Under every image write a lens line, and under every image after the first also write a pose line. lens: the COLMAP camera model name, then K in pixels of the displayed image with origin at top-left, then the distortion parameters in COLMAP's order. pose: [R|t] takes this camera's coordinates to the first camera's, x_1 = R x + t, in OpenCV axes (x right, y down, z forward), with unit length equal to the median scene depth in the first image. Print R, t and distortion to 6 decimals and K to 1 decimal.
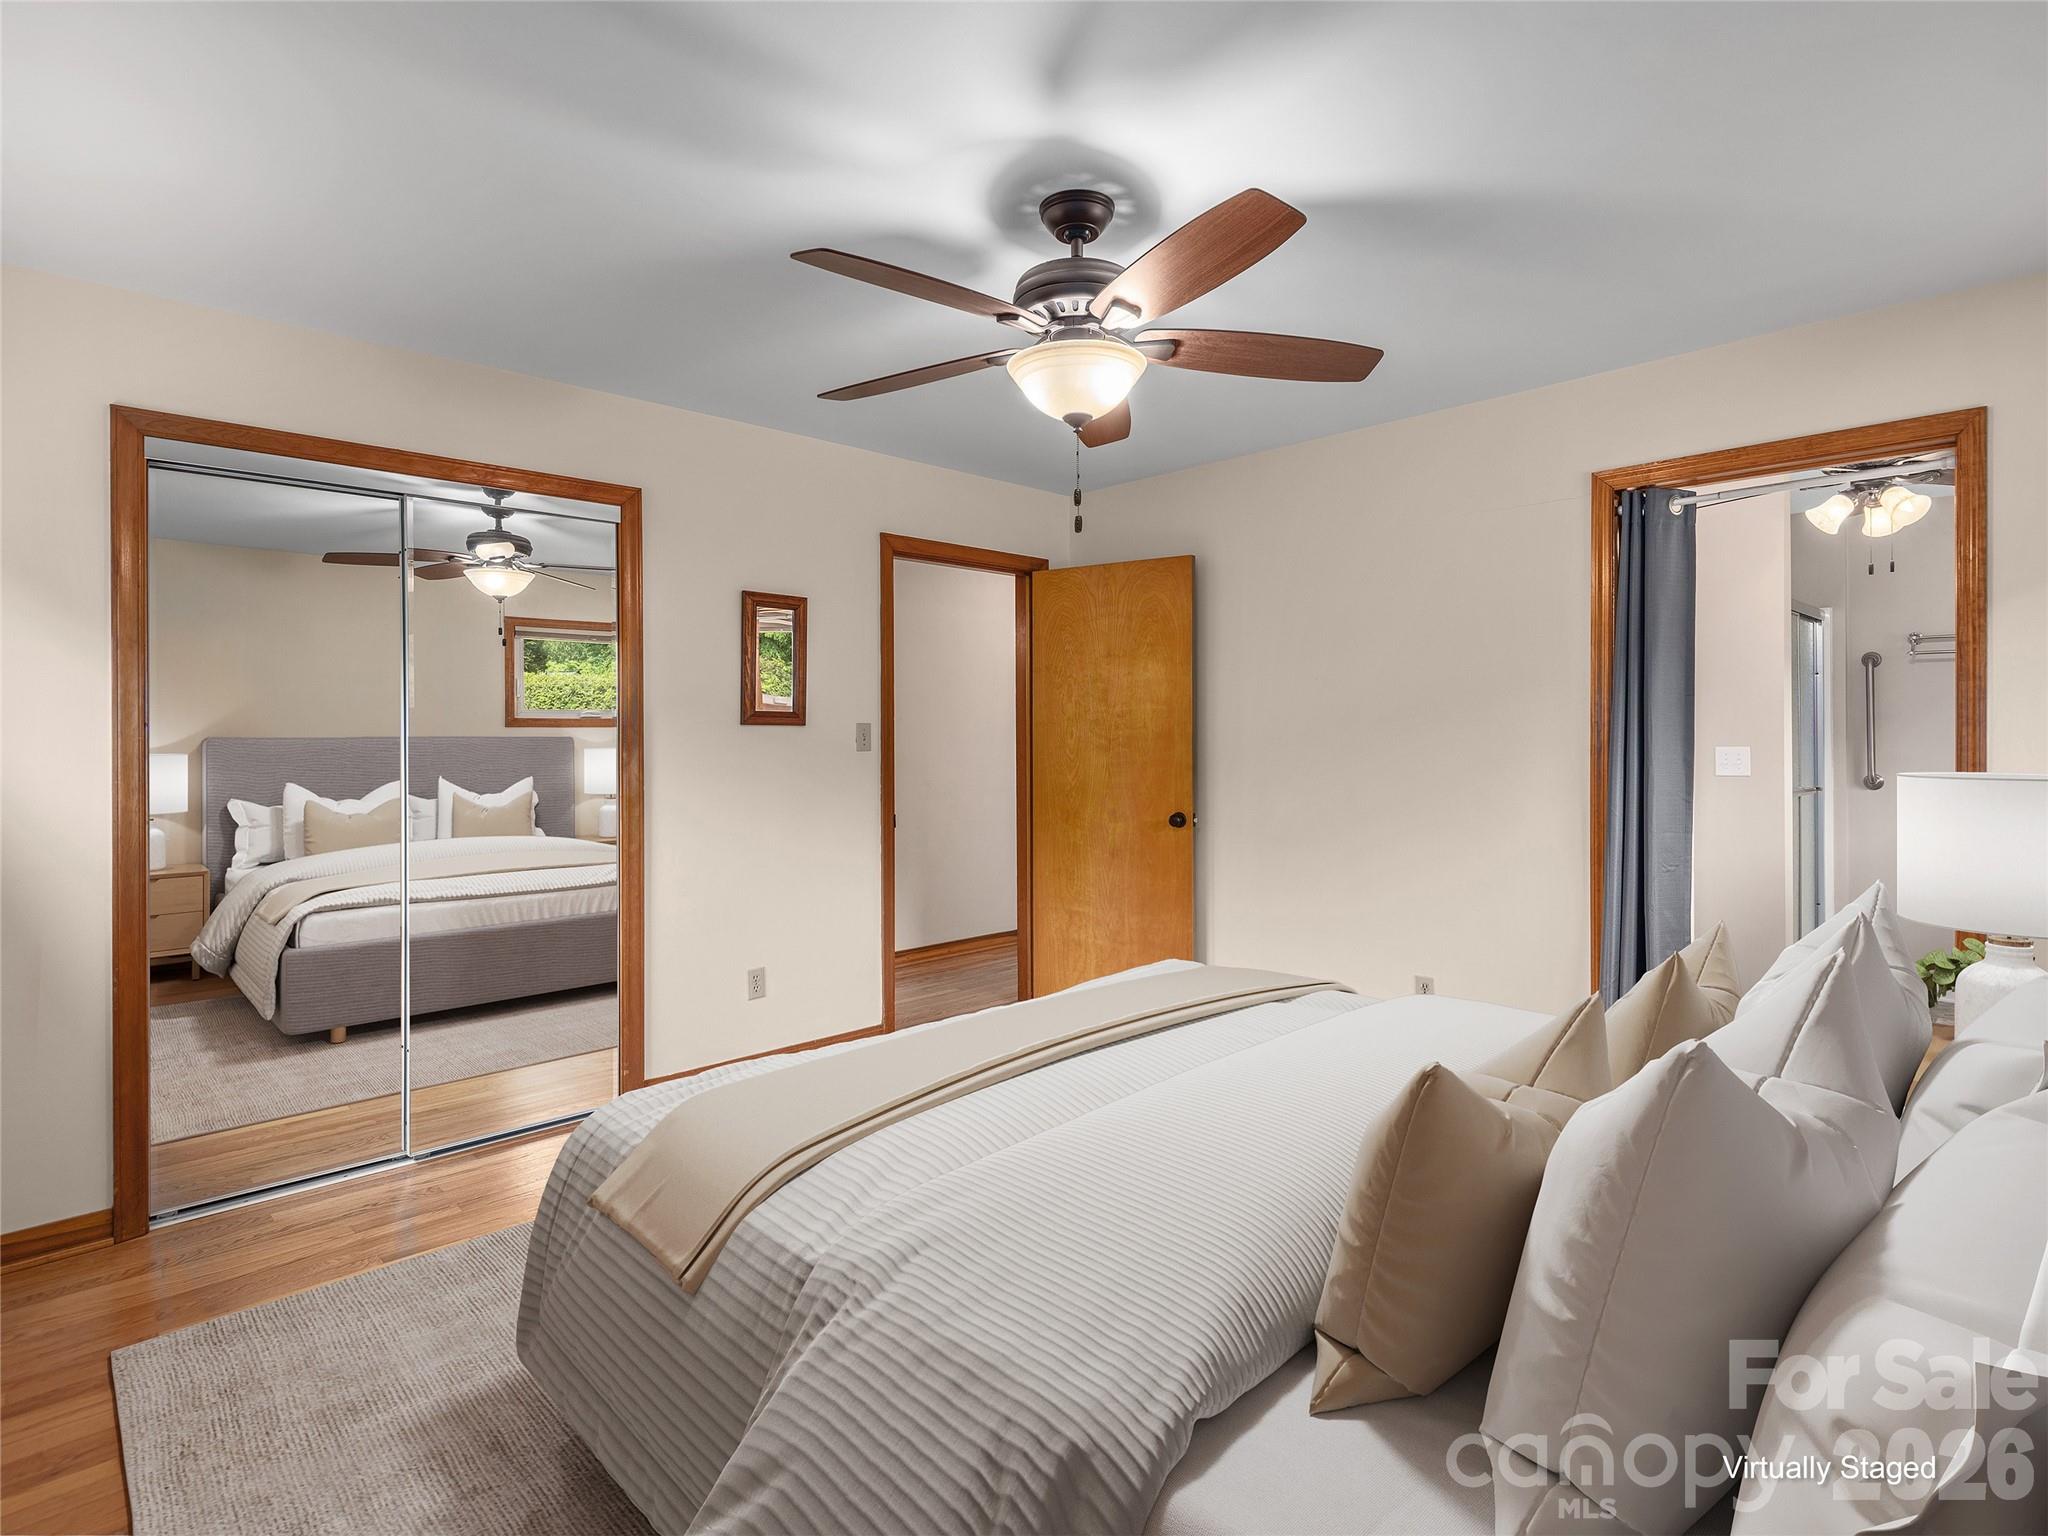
lens RADIAL K [[1079.3, 0, 1023.8], [0, 1079.3, 761.1], [0, 0, 1]] dist [0.015453, -0.007778]
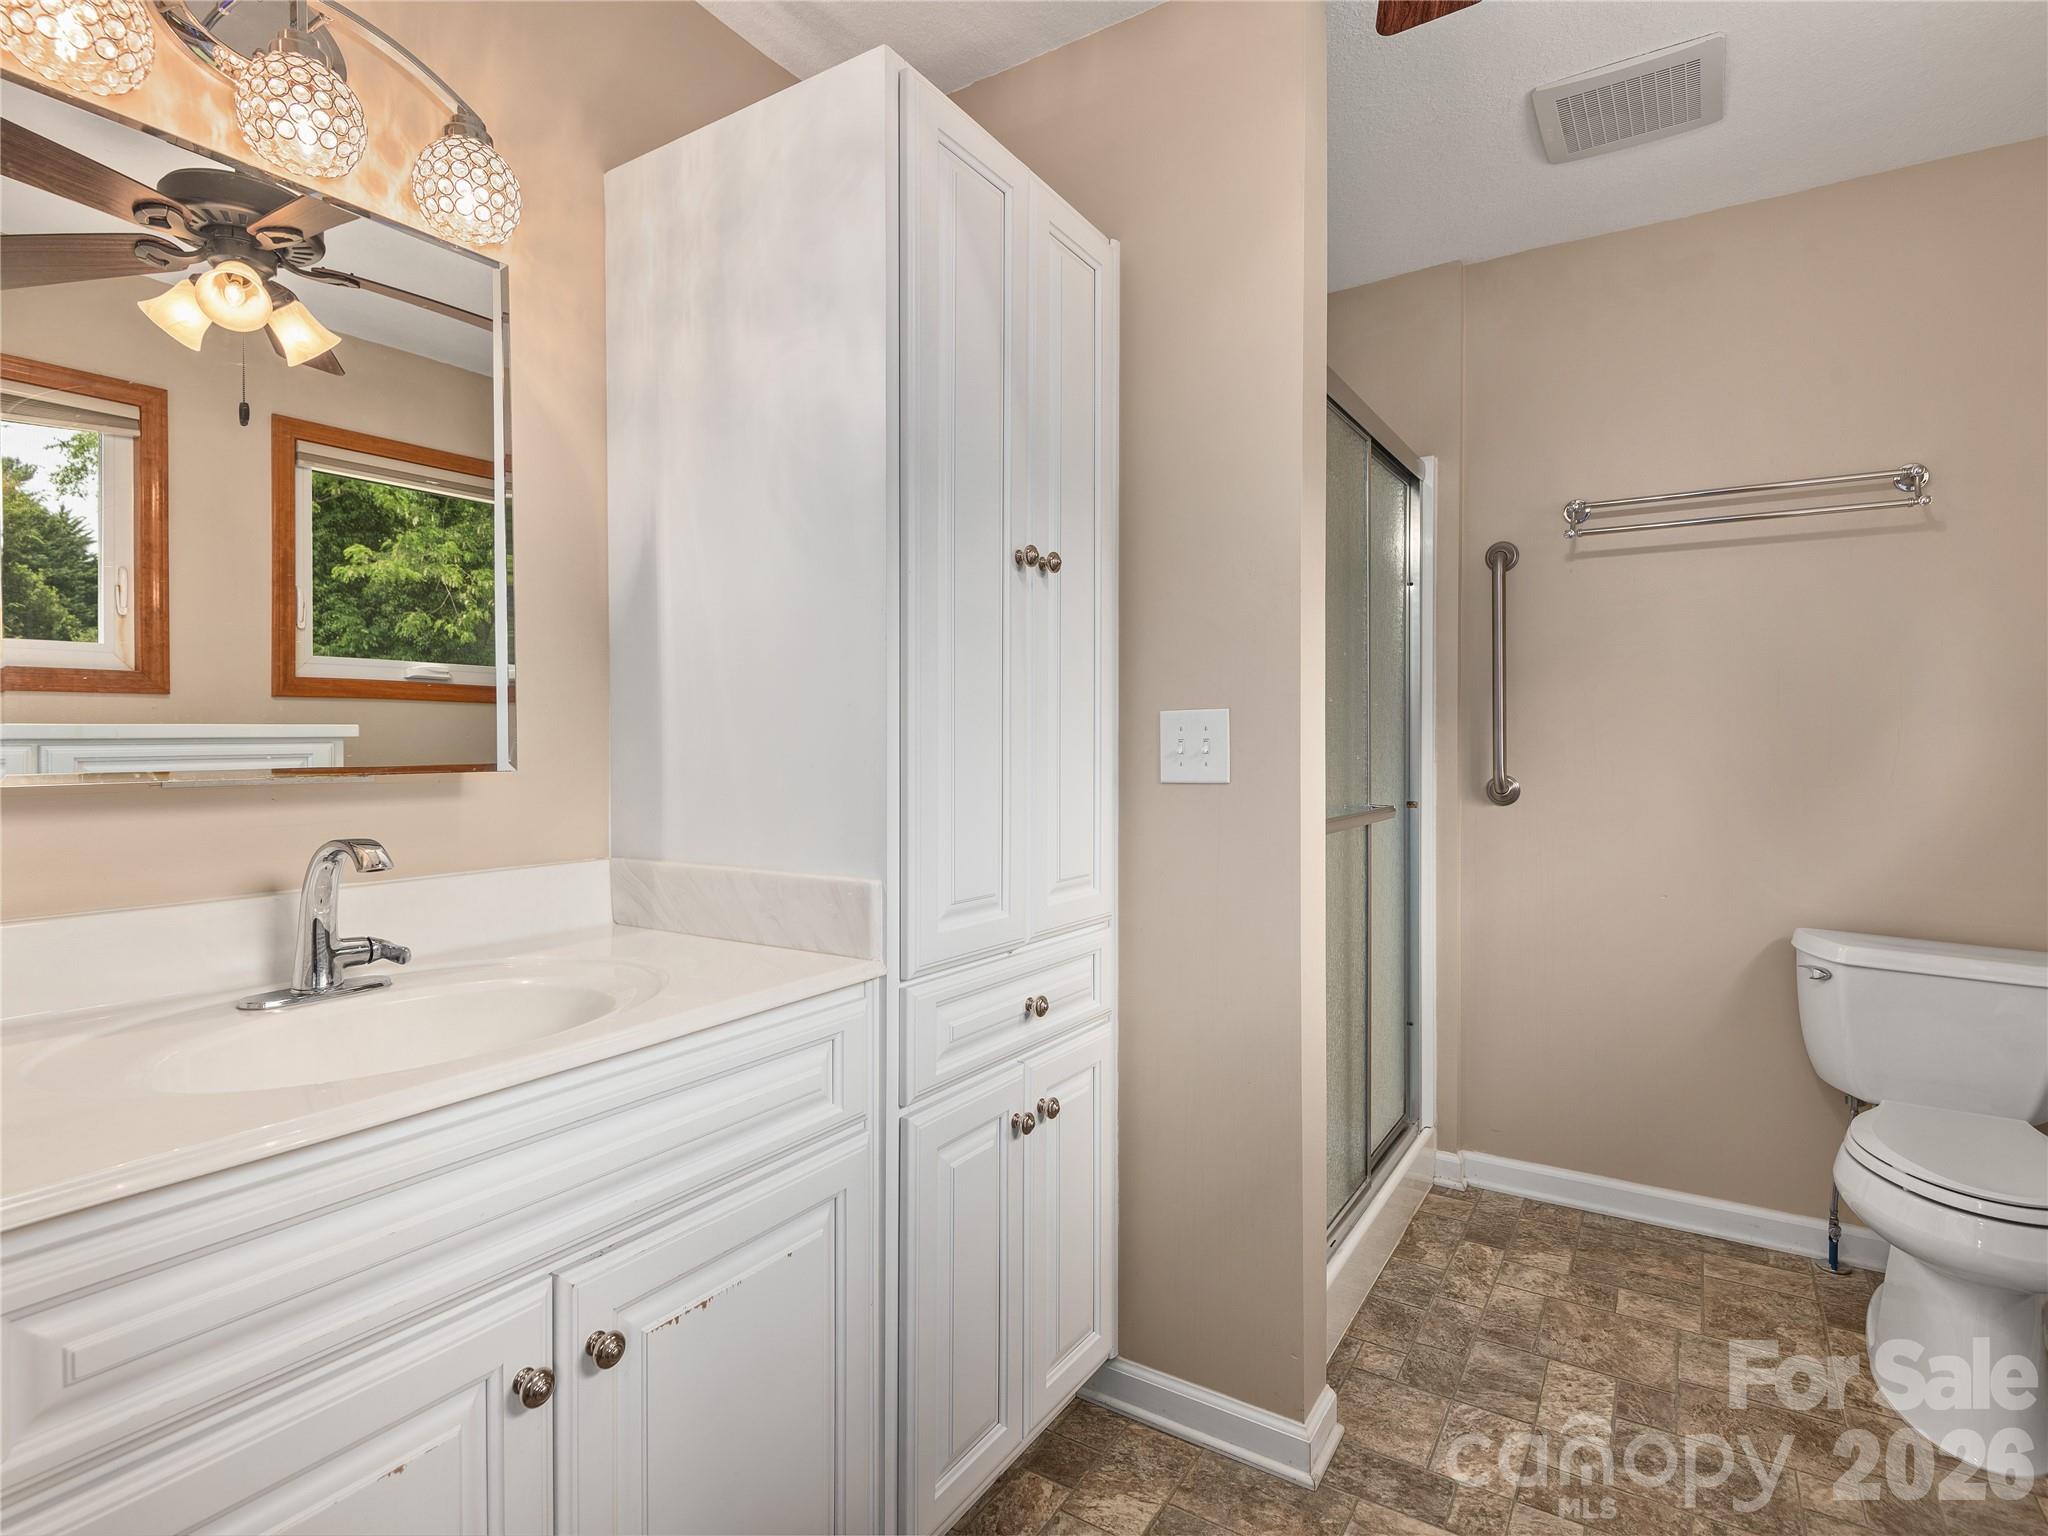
lens RADIAL K [[1079.3, 0, 1019.8], [0, 1079.3, 760.1], [0, 0, 1]] dist [0.015453, -0.007778]
pose [[0.967056, 0.006448, 0.254484, 0.422434], [-0.007052, 0.999974, 0.001462, 0.005275], [-0.254468, -0.003209, 0.967076, 0.552517]]
